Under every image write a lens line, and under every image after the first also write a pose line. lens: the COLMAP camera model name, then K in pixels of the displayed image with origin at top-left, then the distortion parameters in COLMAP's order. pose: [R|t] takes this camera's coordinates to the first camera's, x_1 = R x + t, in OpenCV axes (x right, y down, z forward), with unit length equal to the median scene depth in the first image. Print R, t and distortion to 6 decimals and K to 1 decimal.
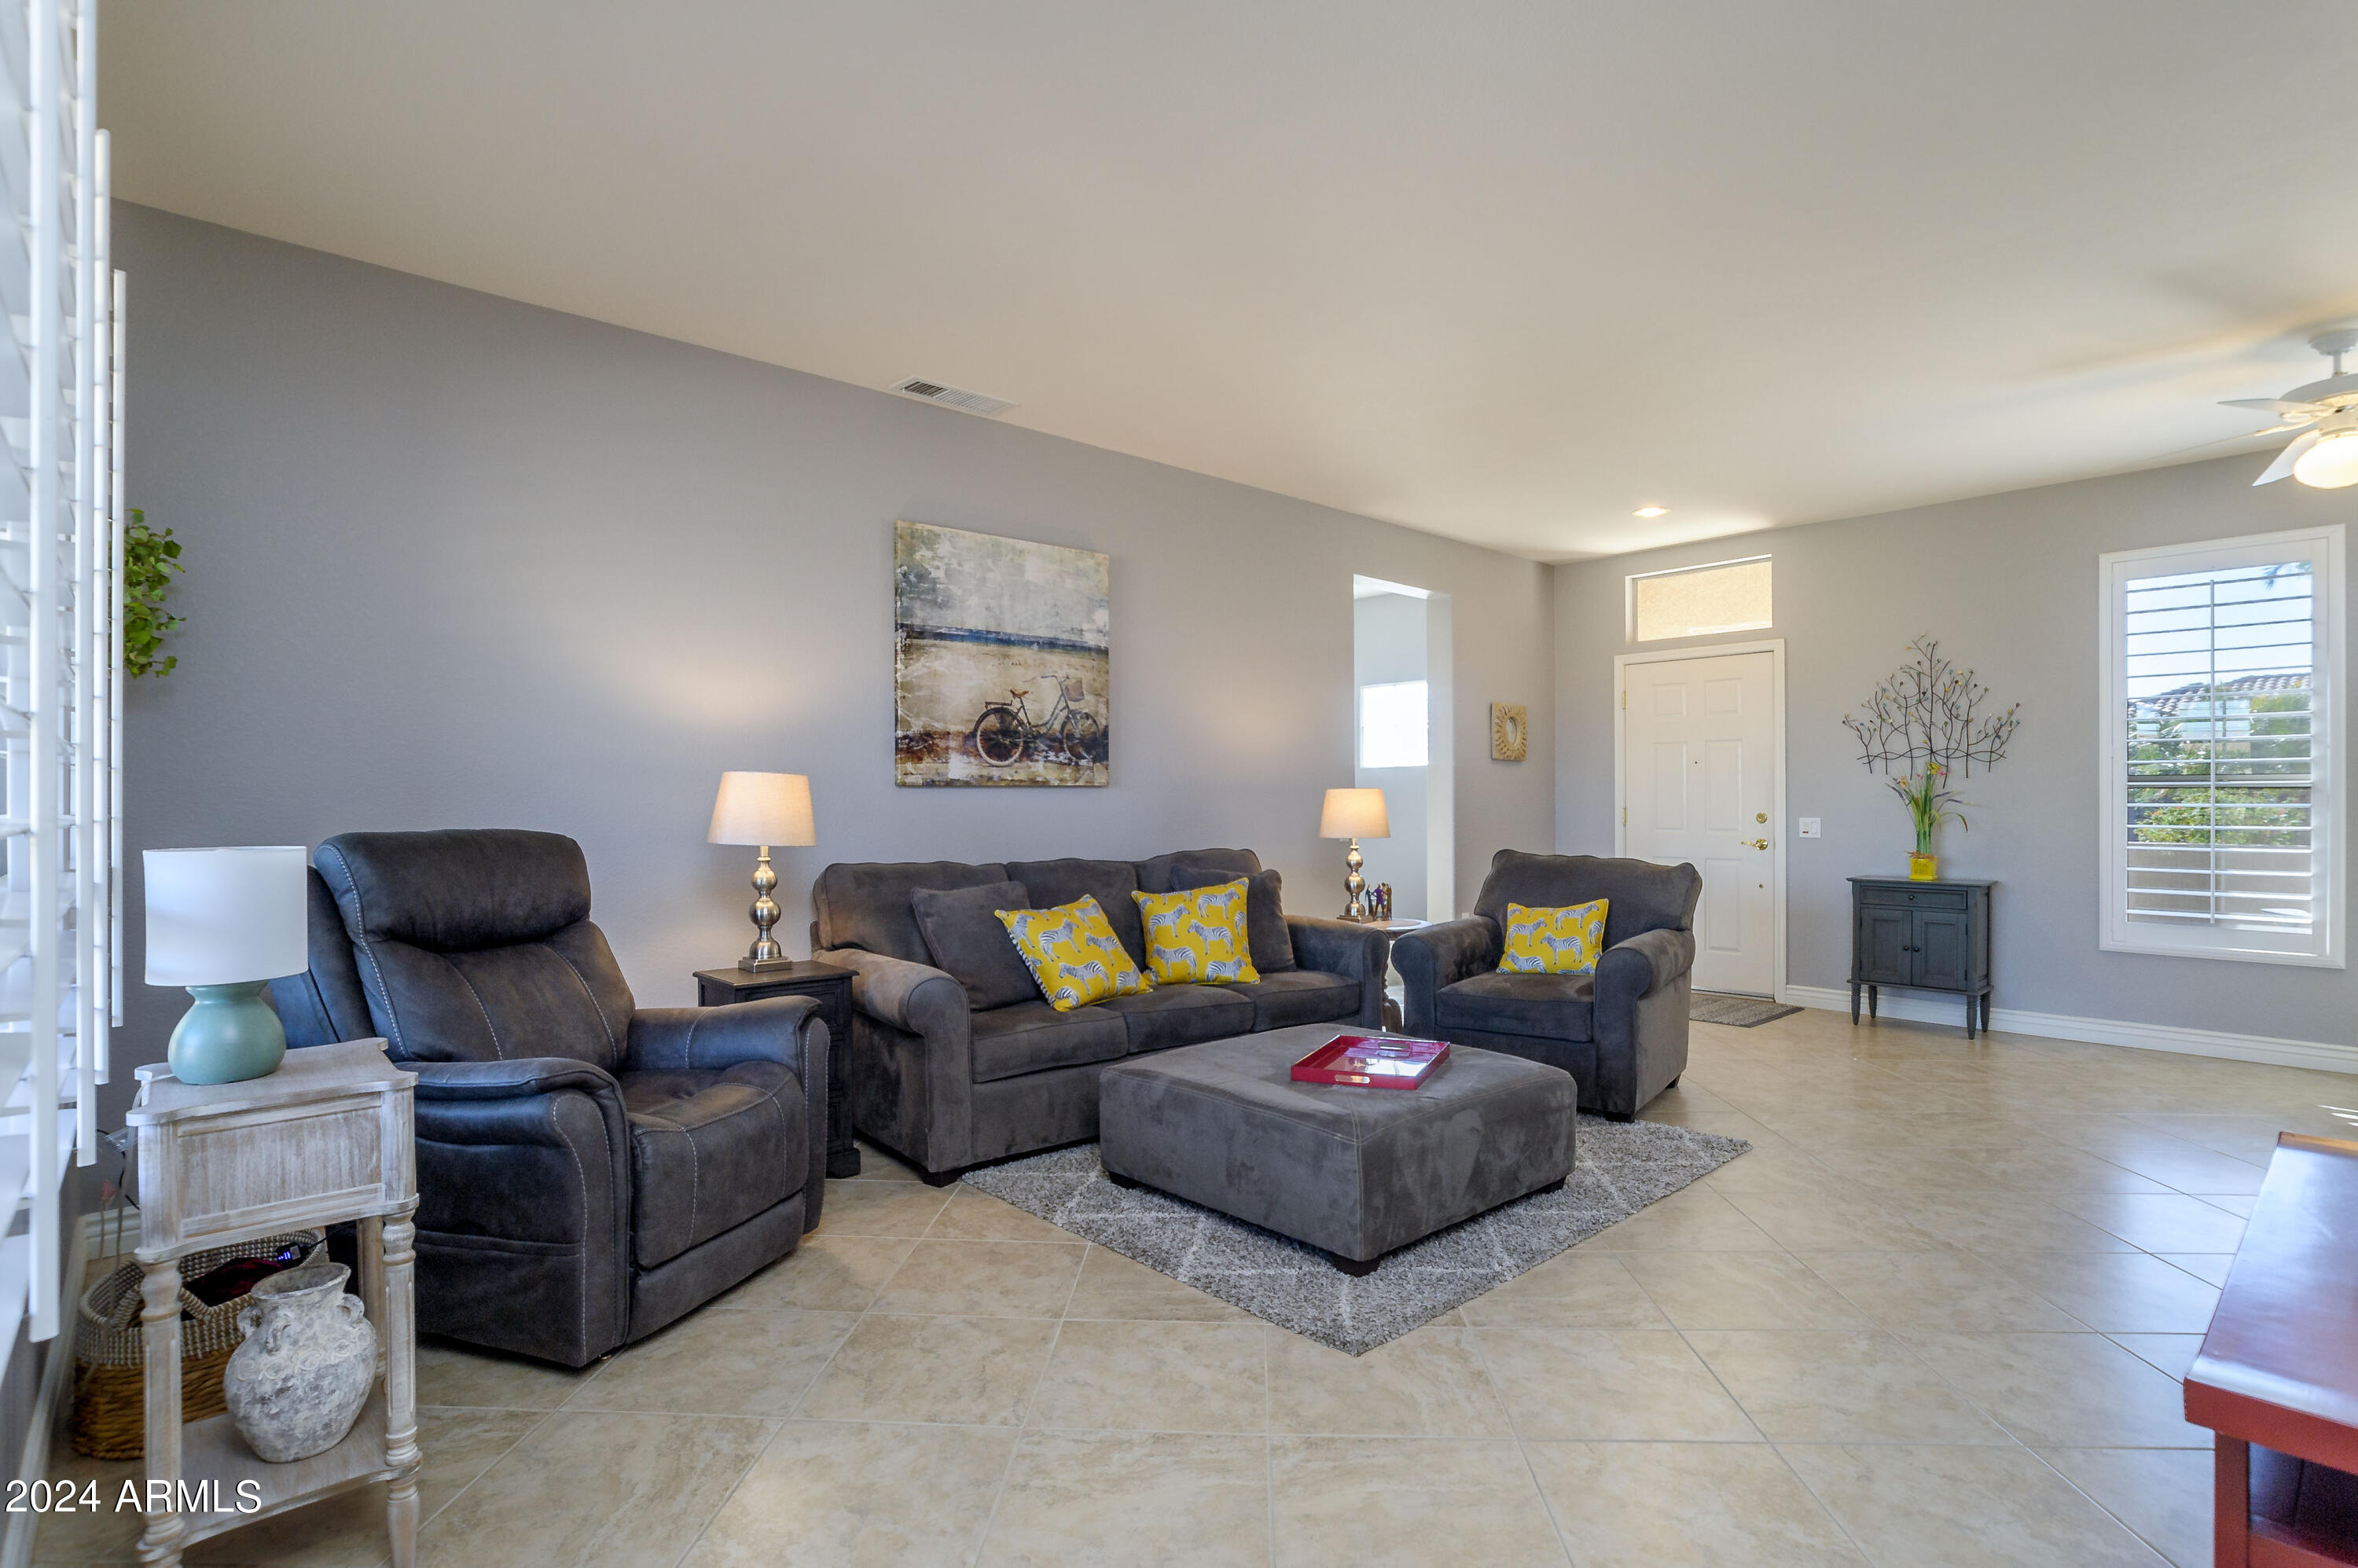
lens RADIAL K [[1158.7, 0, 1174.2], [0, 1158.7, 799.8], [0, 0, 1]] dist [-0.033761, 0.016856]
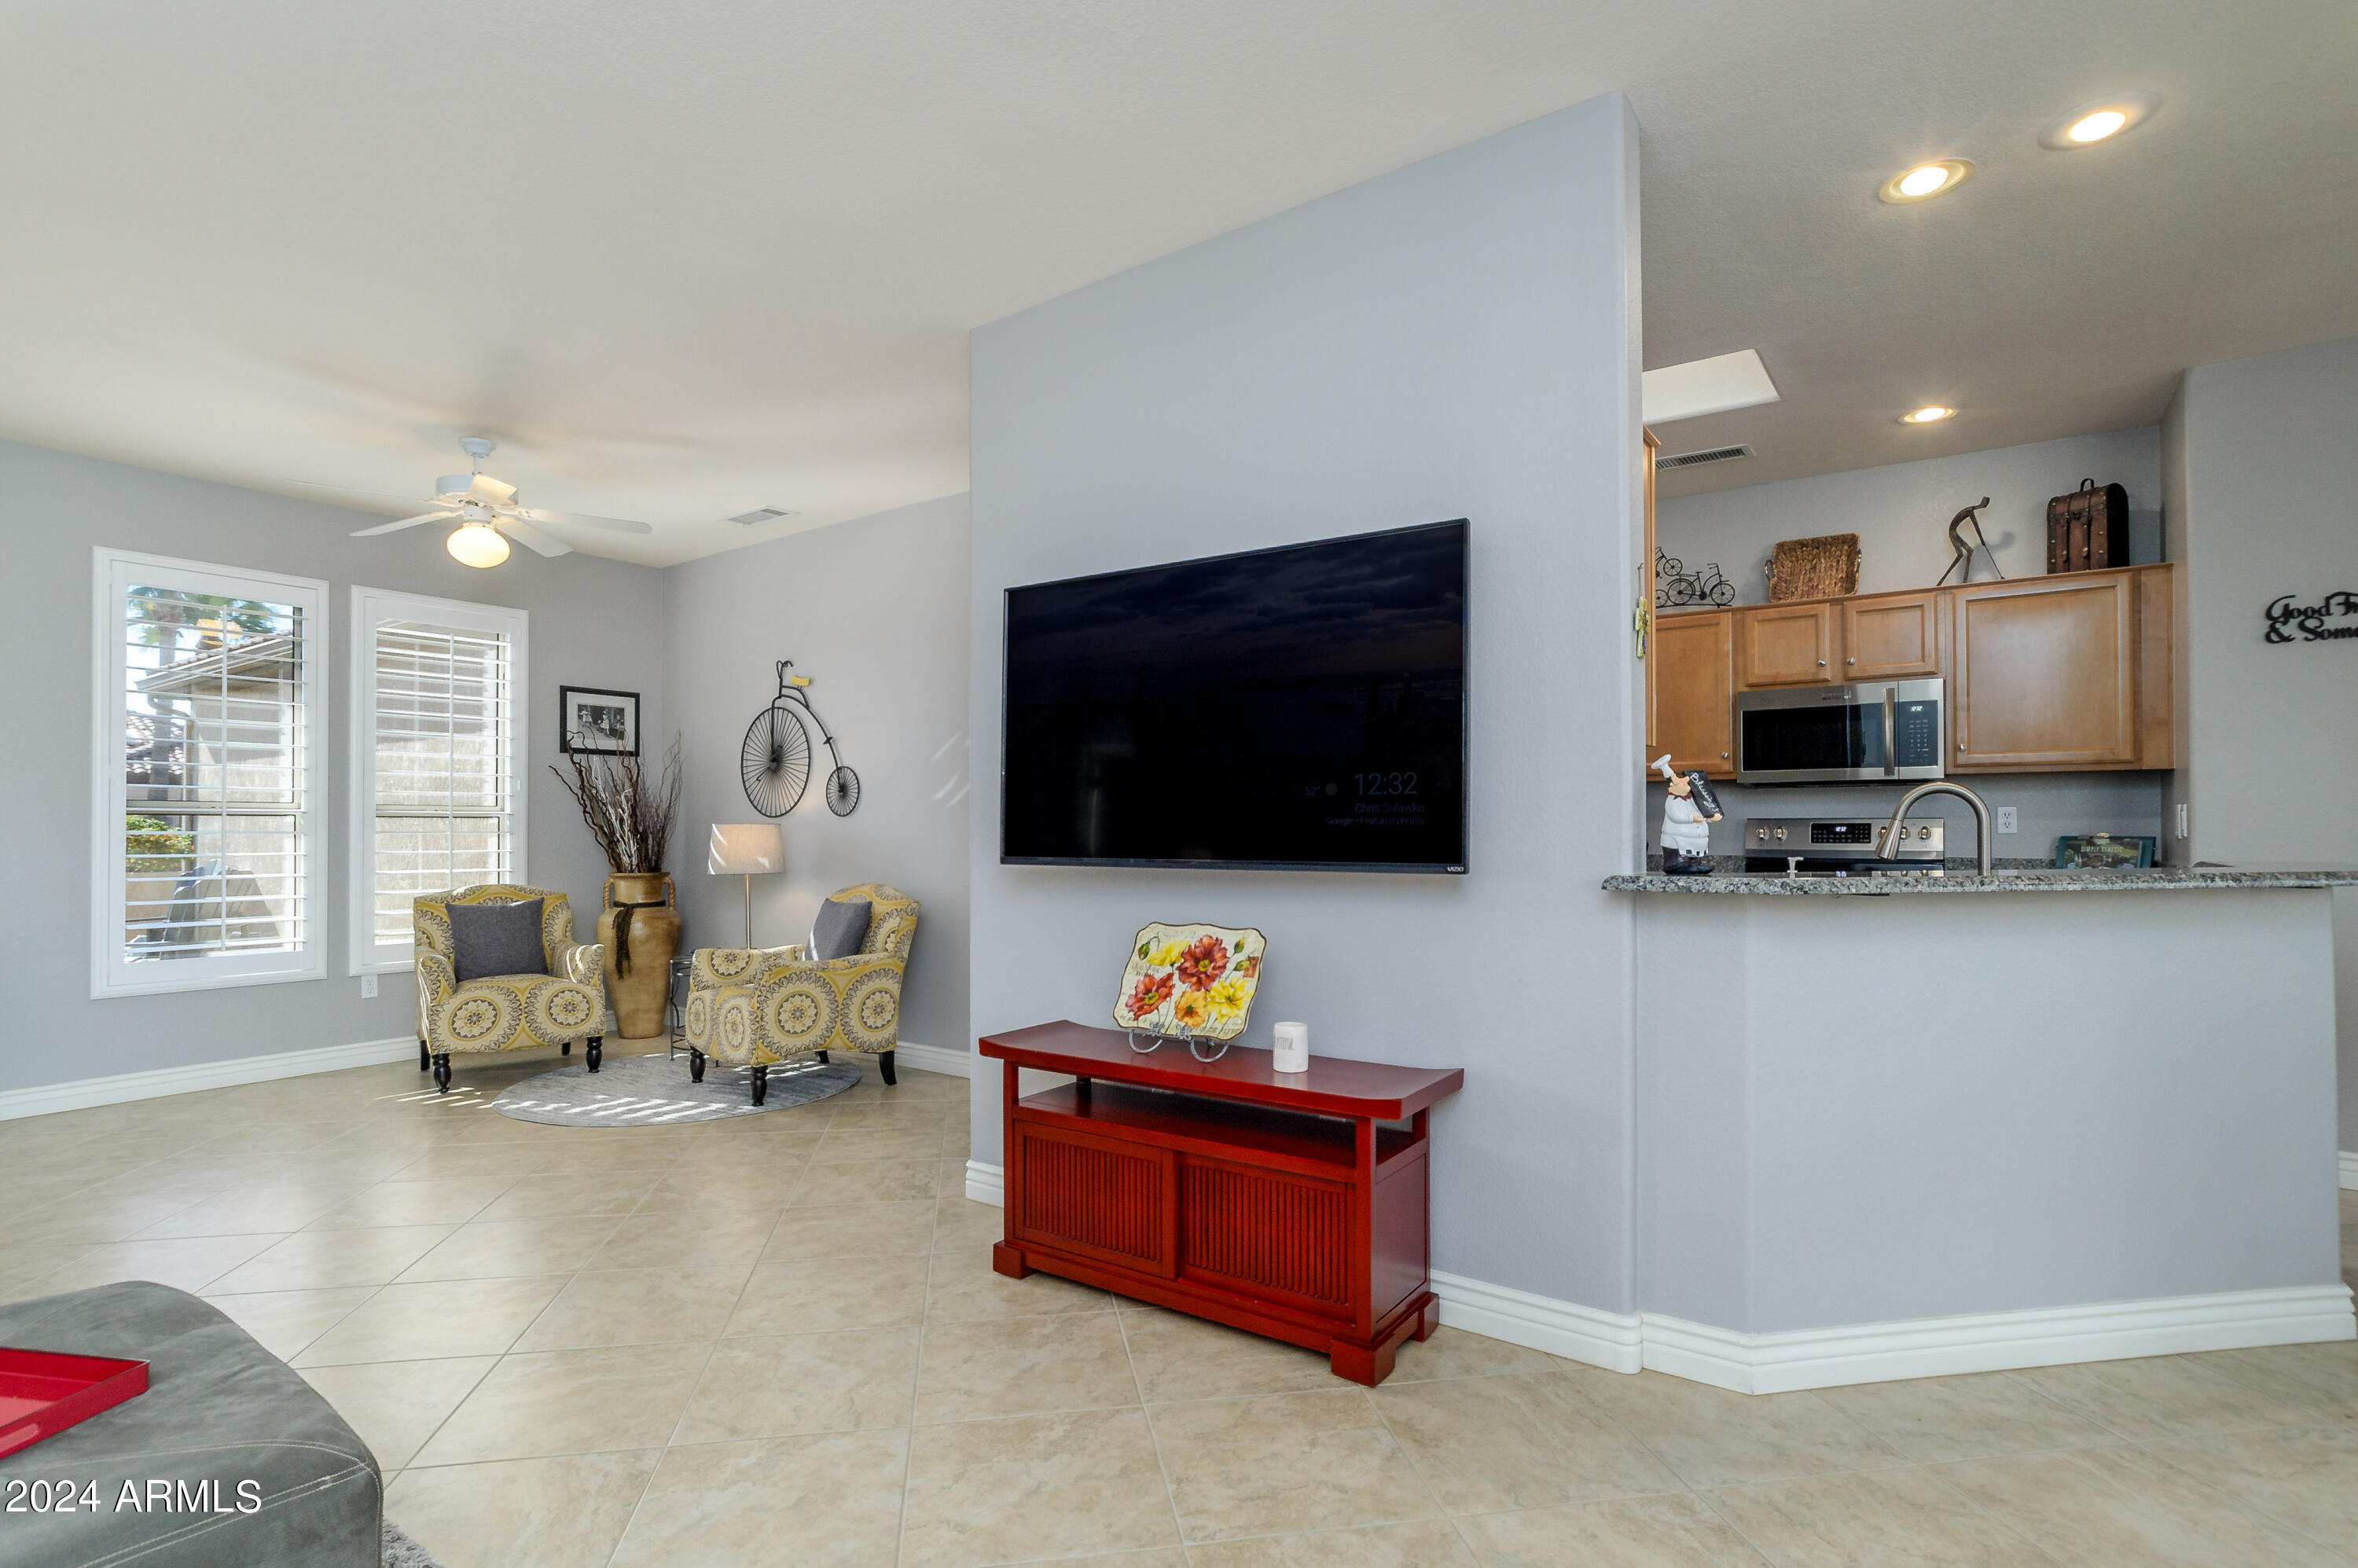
lens RADIAL K [[1158.7, 0, 1193.0], [0, 1158.7, 821.0], [0, 0, 1]] dist [-0.033761, 0.016856]
pose [[-0.224138, 0.009133, 0.974515, -0.254884], [-0.000873, 0.999954, -0.009573, 0.004133], [-0.974557, -0.002996, -0.224119, 0.430178]]
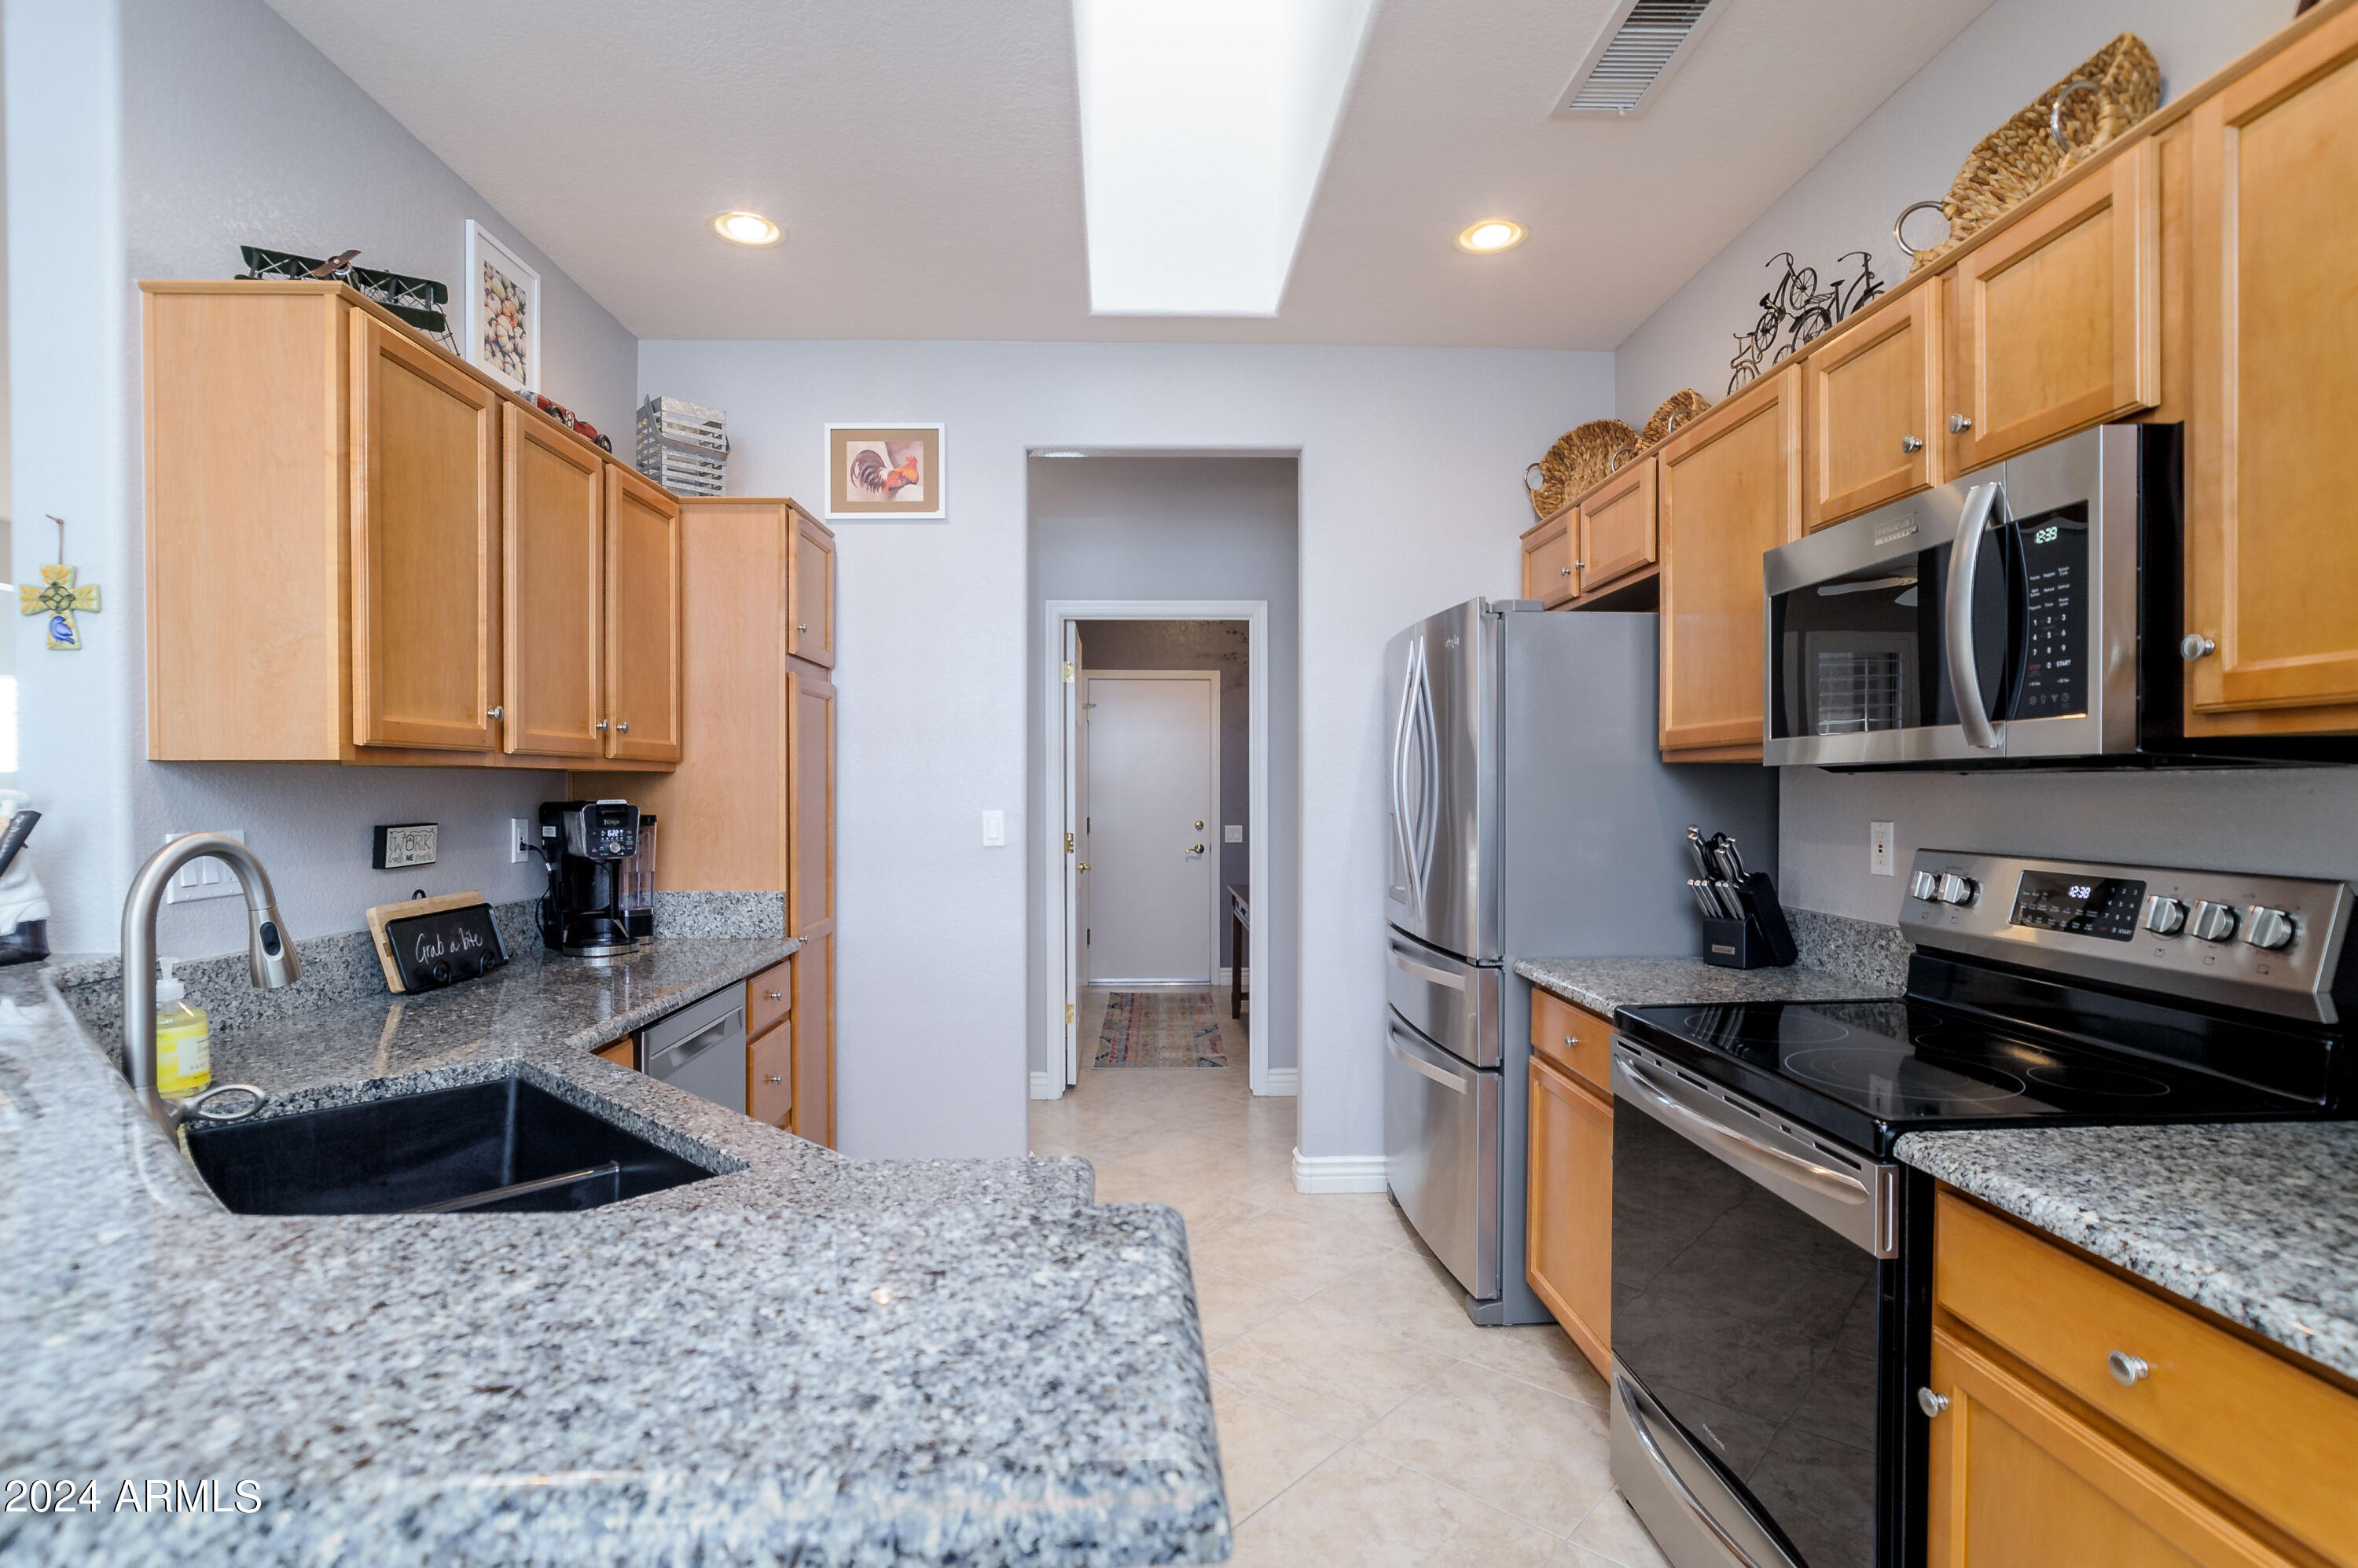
lens RADIAL K [[1158.7, 0, 1194.4], [0, 1158.7, 796.6], [0, 0, 1]] dist [-0.033761, 0.016856]
pose [[0.634256, -0.010964, 0.773045, 0.159087], [0.002082, 0.999920, 0.012473, -0.034145], [-0.773120, -0.006302, 0.634228, -0.385195]]
